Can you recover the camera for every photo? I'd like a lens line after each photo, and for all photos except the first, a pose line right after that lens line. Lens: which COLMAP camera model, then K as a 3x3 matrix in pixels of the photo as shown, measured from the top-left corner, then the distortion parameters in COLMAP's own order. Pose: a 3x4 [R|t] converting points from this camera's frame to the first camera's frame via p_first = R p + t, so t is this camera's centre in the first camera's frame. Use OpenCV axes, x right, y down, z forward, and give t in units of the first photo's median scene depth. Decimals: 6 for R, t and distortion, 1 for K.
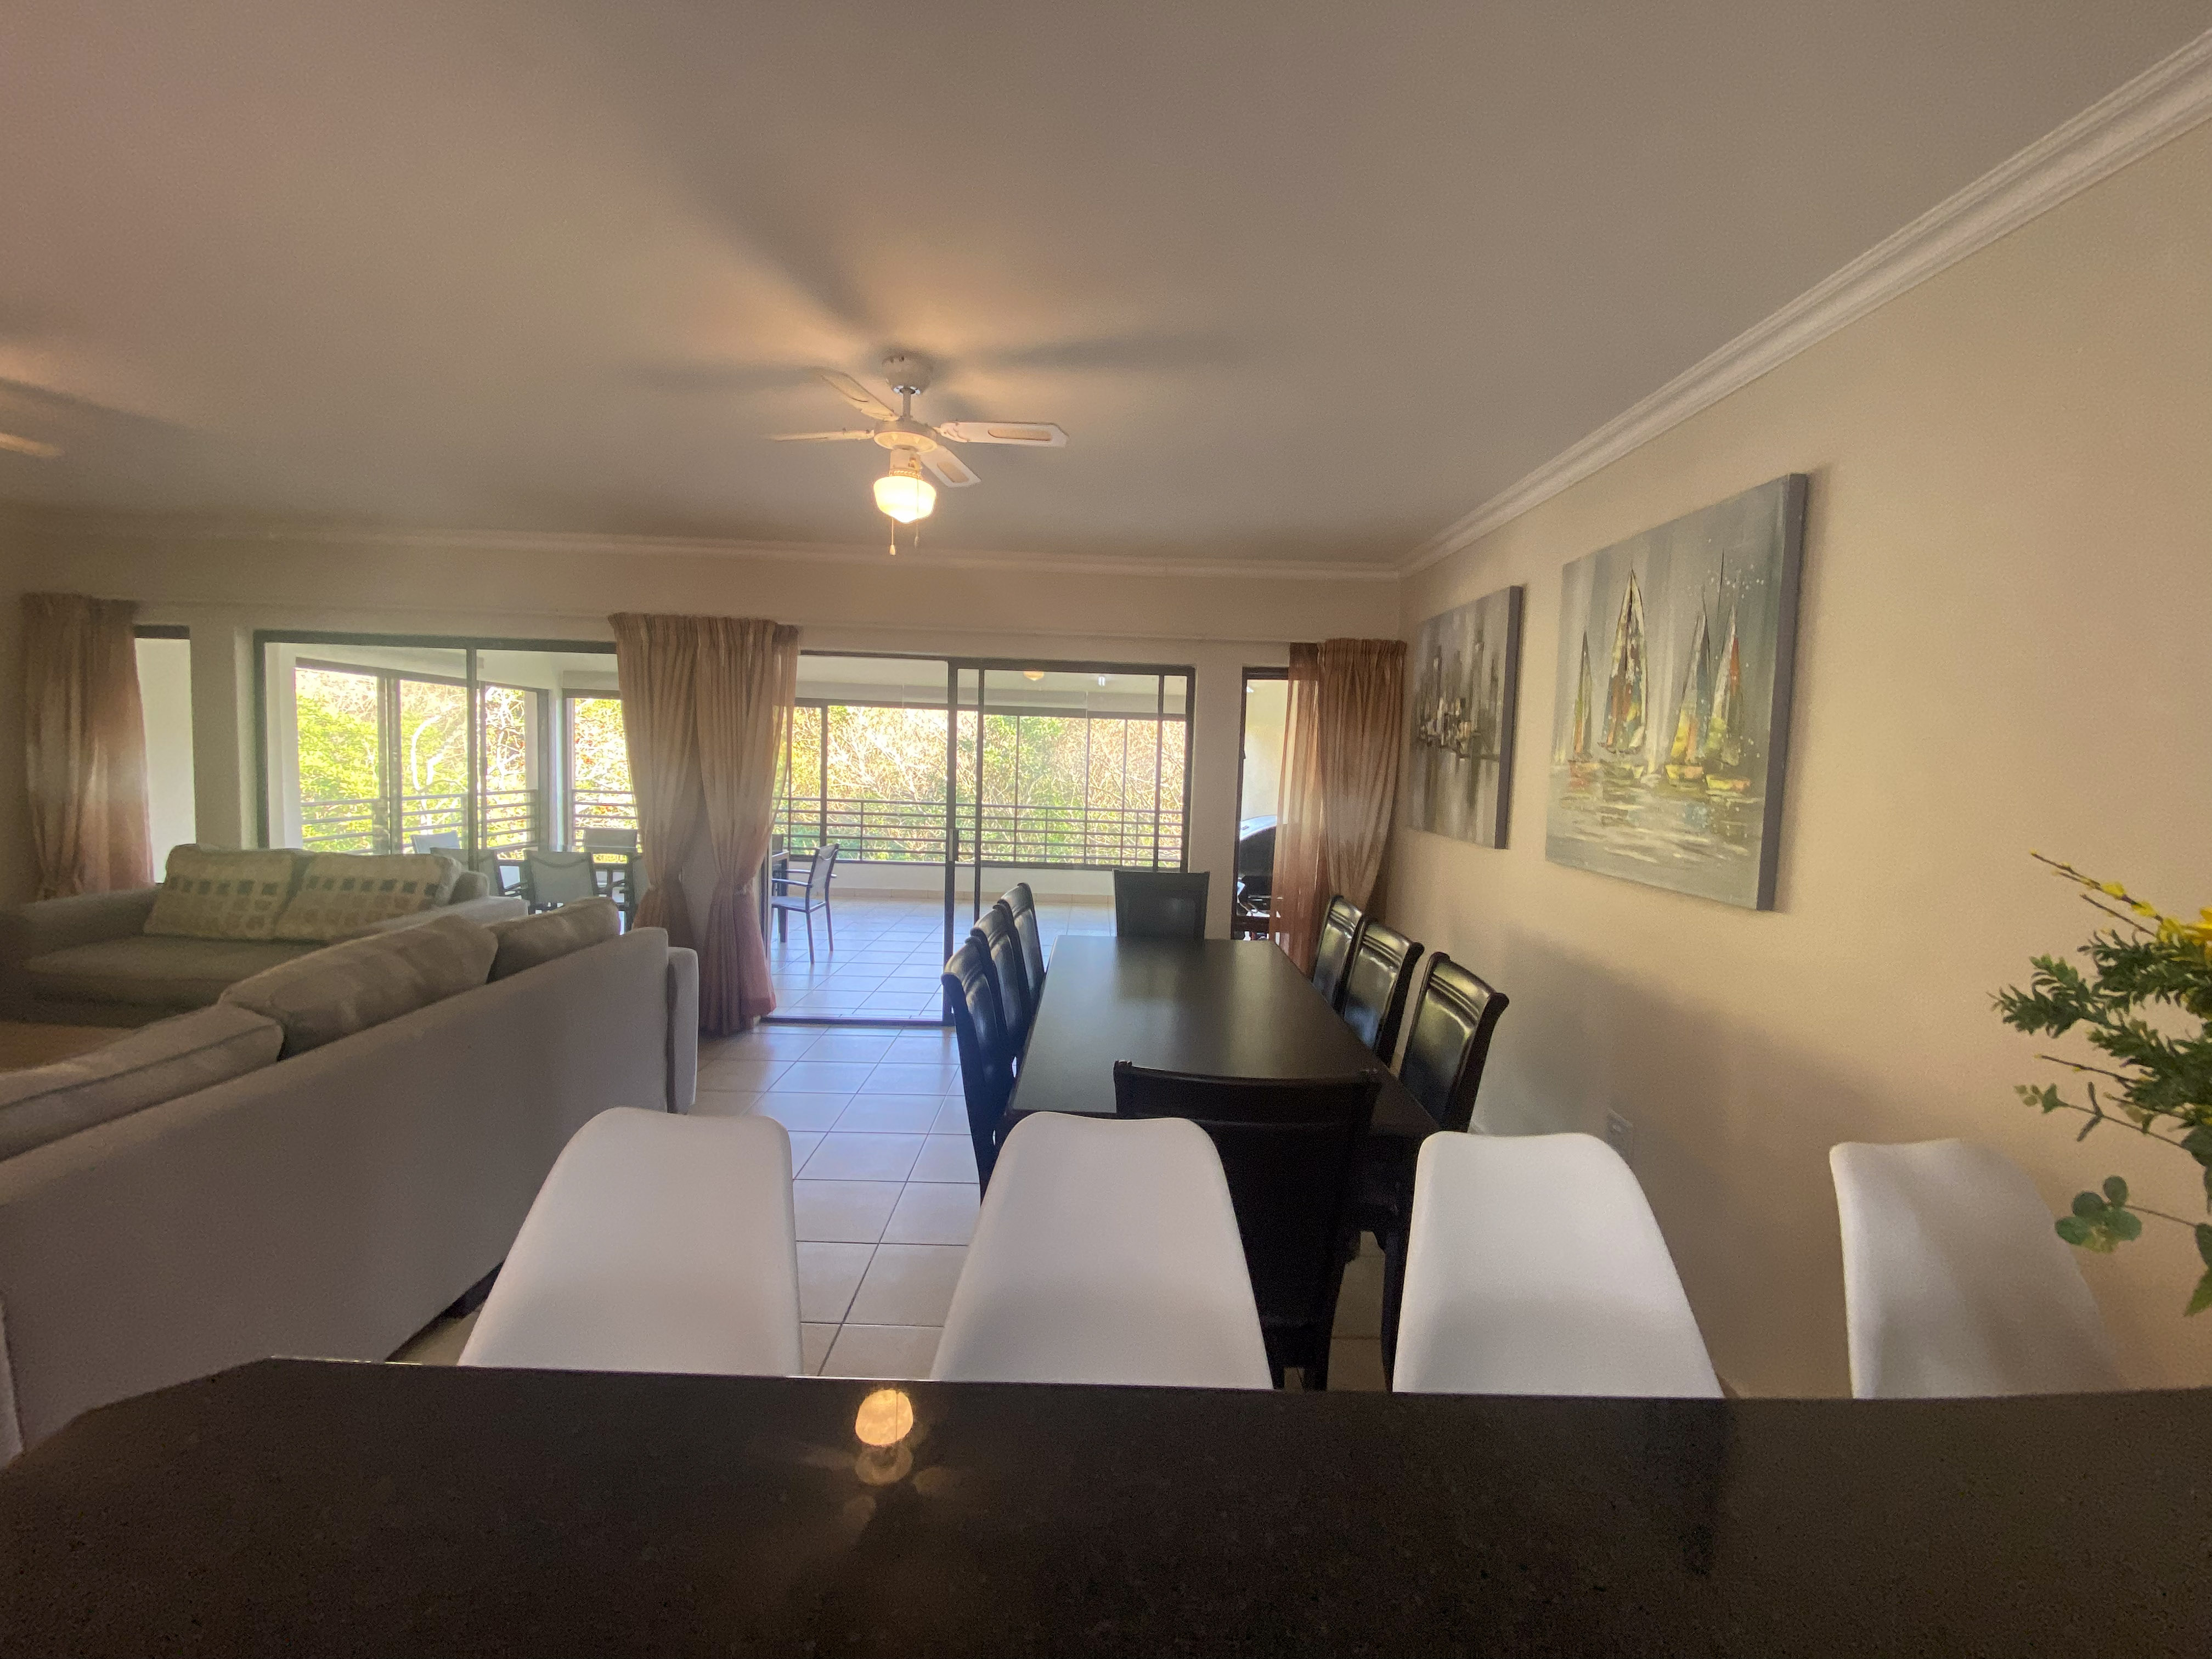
lens RADIAL K [[893.0, 0, 1118.4], [0, 893.0, 841.5], [0, 0, 1]] dist [-0.007027, -0.008797]
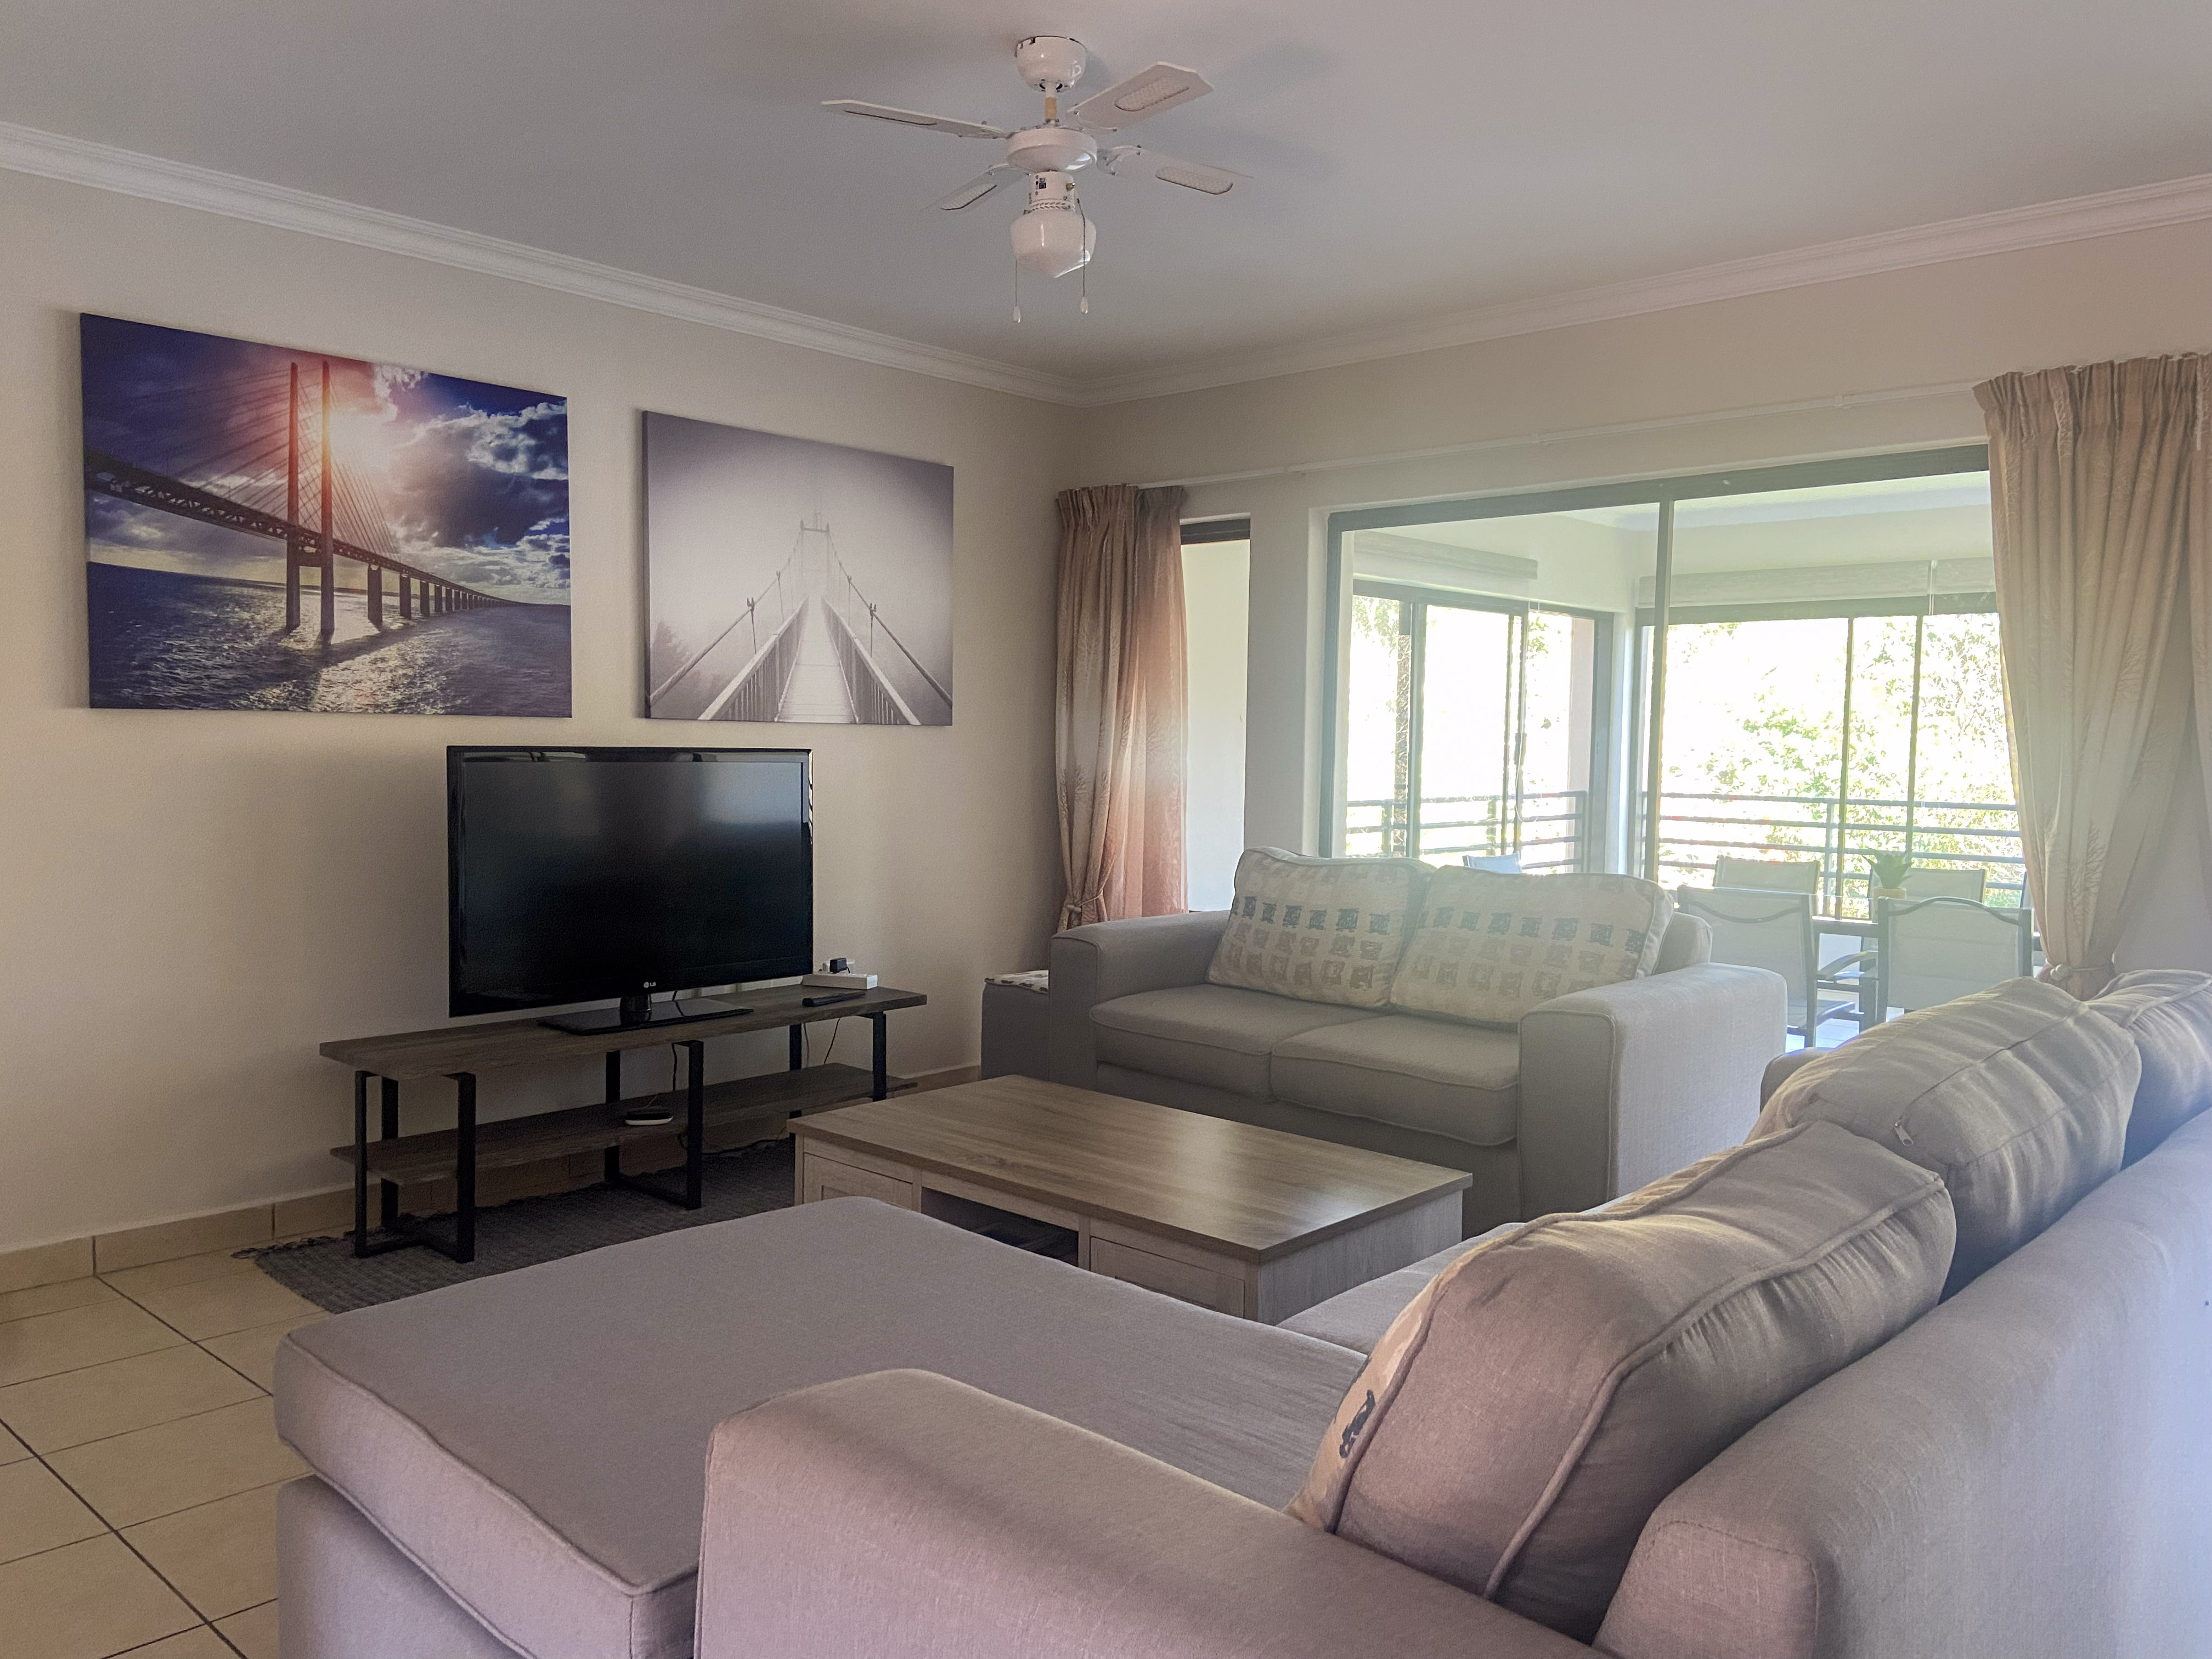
lens RADIAL K [[1675.5, 0, 1100.3], [0, 1675.5, 831.8], [0, 0, 1]] dist [0.080472, -0.093668]
pose [[0.726271, 0.008432, -0.687357, -0.314266], [-0.043099, 0.998516, -0.033290, 0.037197], [0.686056, 0.053802, 0.725557, 0.033705]]
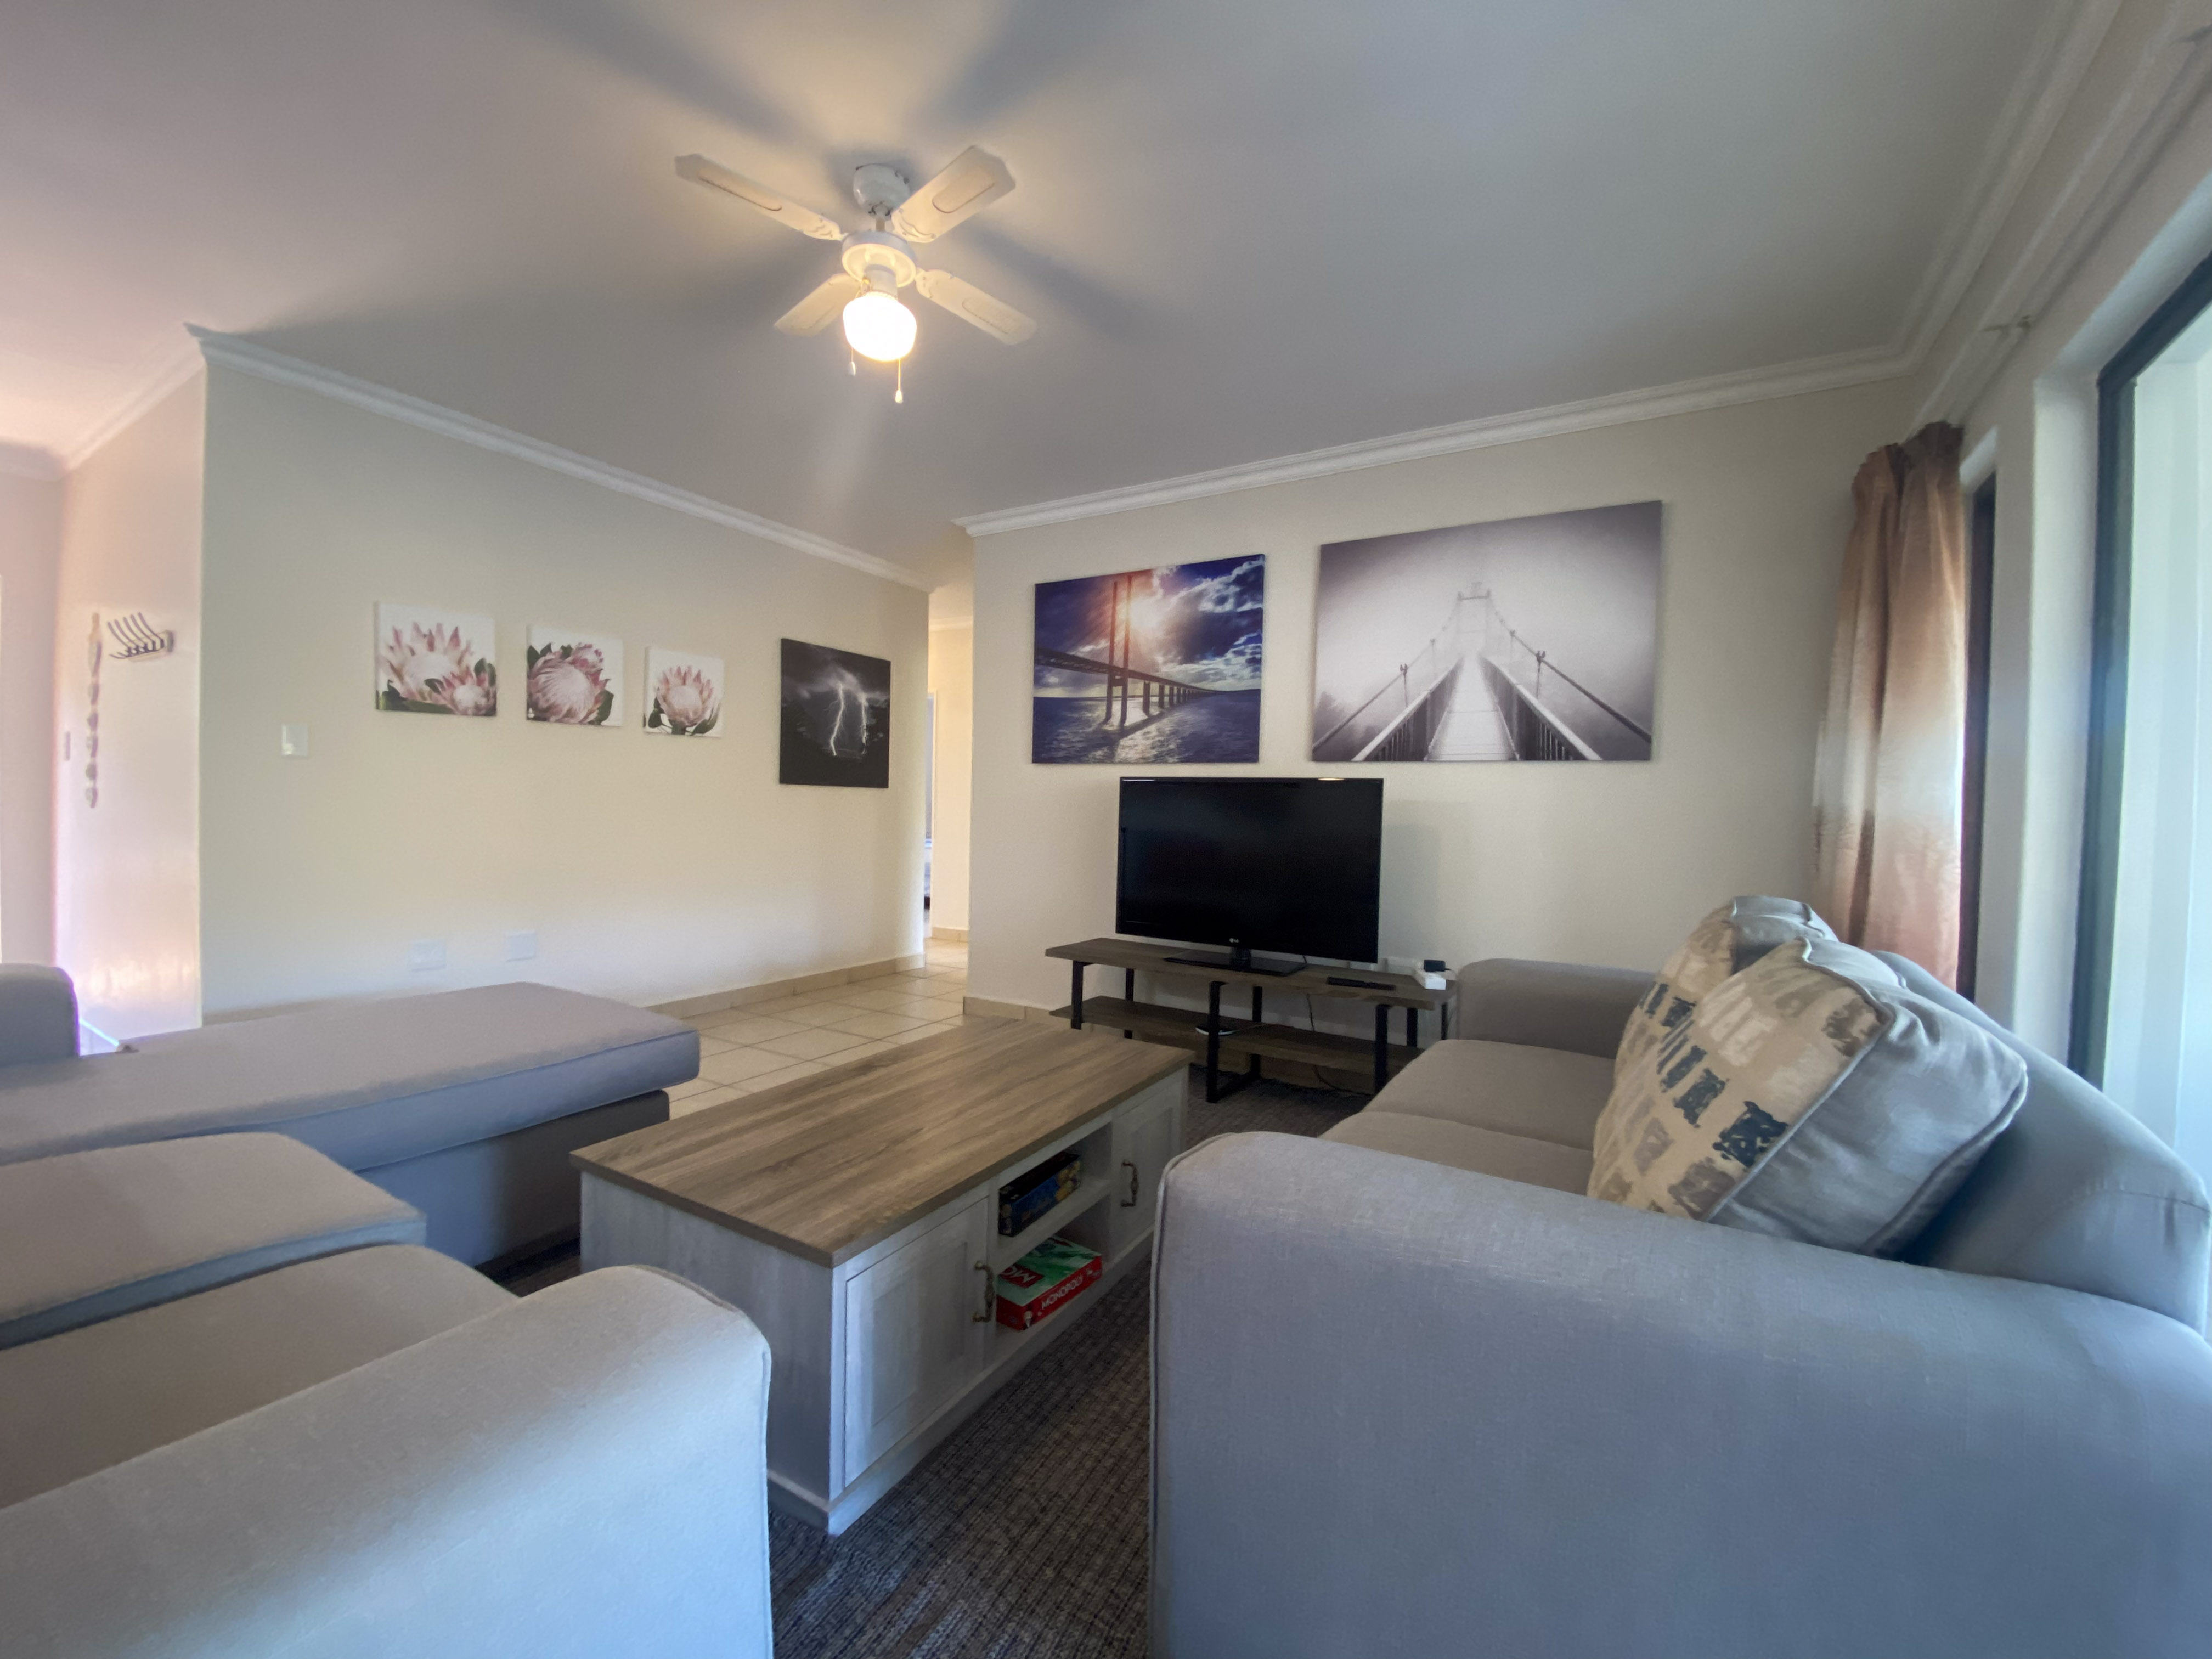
lens RADIAL K [[893.0, 0, 1108.3], [0, 893.0, 827.1], [0, 0, 1]] dist [-0.007027, -0.008797]
pose [[-0.521858, -0.045234, -0.851832, -0.506872], [-0.121182, 0.992396, 0.021541, 0.001872], [0.844381, 0.114469, -0.523372, 0.992914]]
